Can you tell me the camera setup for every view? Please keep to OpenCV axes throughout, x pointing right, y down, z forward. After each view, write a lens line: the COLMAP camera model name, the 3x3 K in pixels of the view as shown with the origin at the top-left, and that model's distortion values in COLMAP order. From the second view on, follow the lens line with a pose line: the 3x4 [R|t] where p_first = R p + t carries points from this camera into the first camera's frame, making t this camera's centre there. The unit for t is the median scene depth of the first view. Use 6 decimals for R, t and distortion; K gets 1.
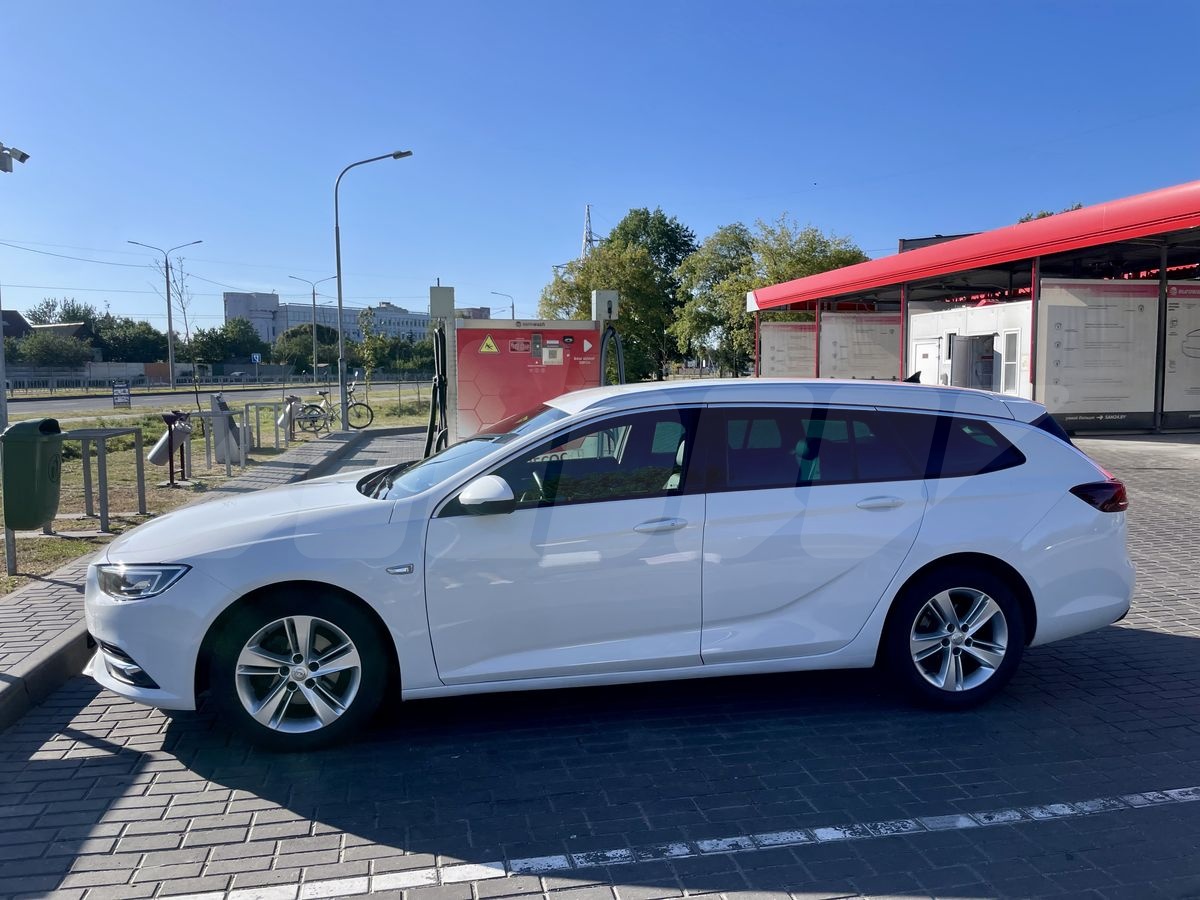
lens RADIAL K [[910.9, 0, 604.2], [0, 910.9, 462.5], [0, 0, 1]] dist [0.089364, -0.123694]
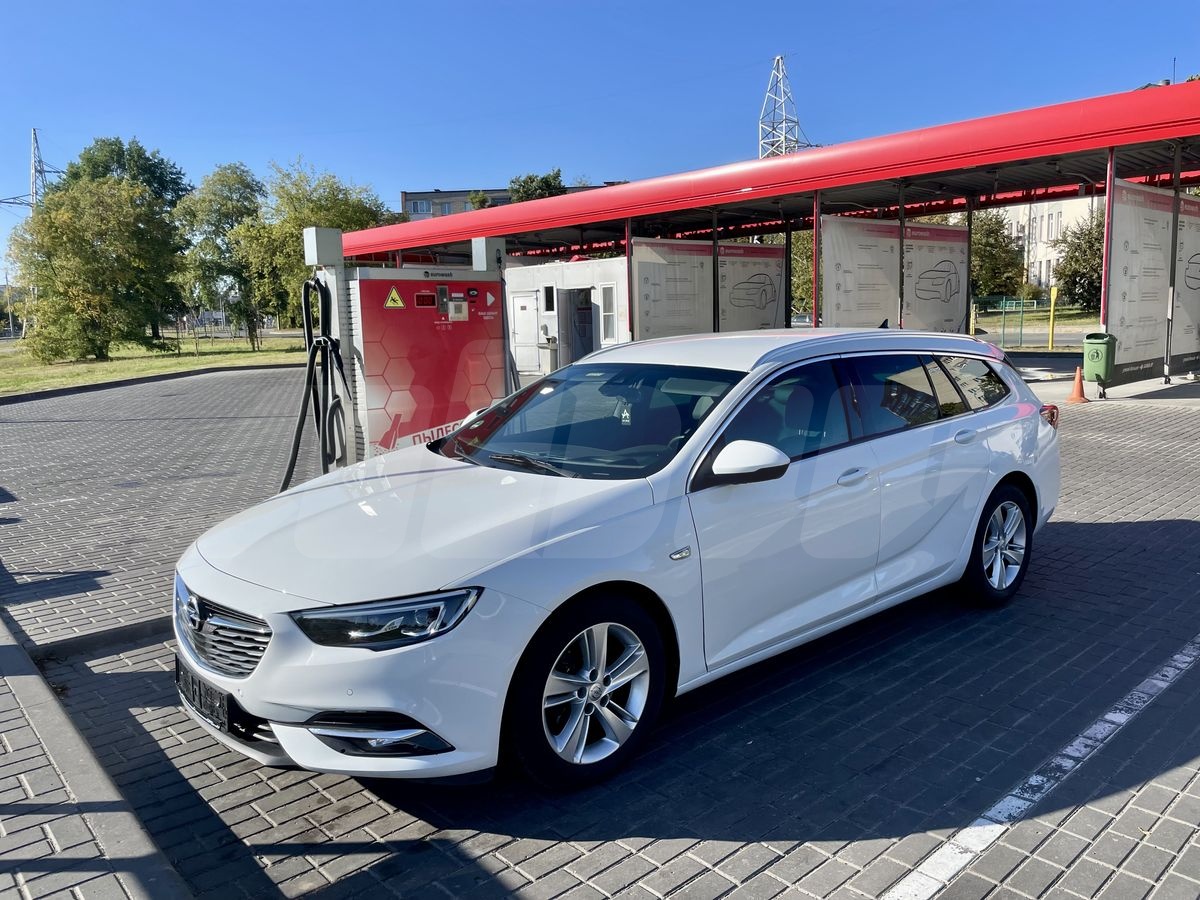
lens RADIAL K [[910.9, 0, 604.2], [0, 910.9, 462.5], [0, 0, 1]] dist [0.089364, -0.123694]
pose [[0.858326, -0.098268, 0.503607, -0.398790], [0.072622, 0.994875, 0.070354, -0.021528], [-0.507939, -0.023814, 0.861064, 0.151758]]
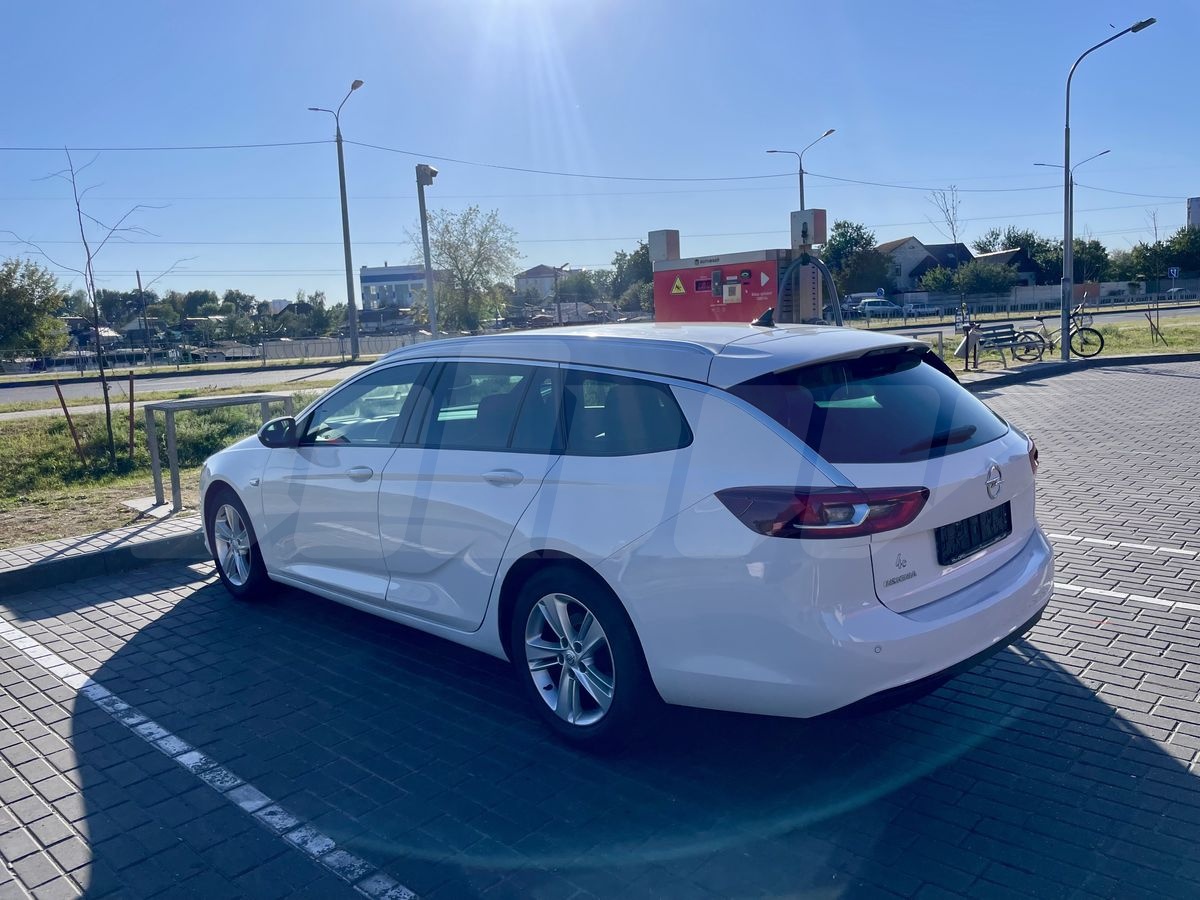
lens RADIAL K [[913.9, 0, 600.0], [0, 913.9, 450.0], [0, 0, 1]] dist [0.068555, -0.092862]
pose [[0.565402, 0.090784, -0.819804, 0.640768], [-0.032242, 0.995597, 0.088014, -0.036011], [0.824185, -0.023331, 0.565840, 0.360795]]
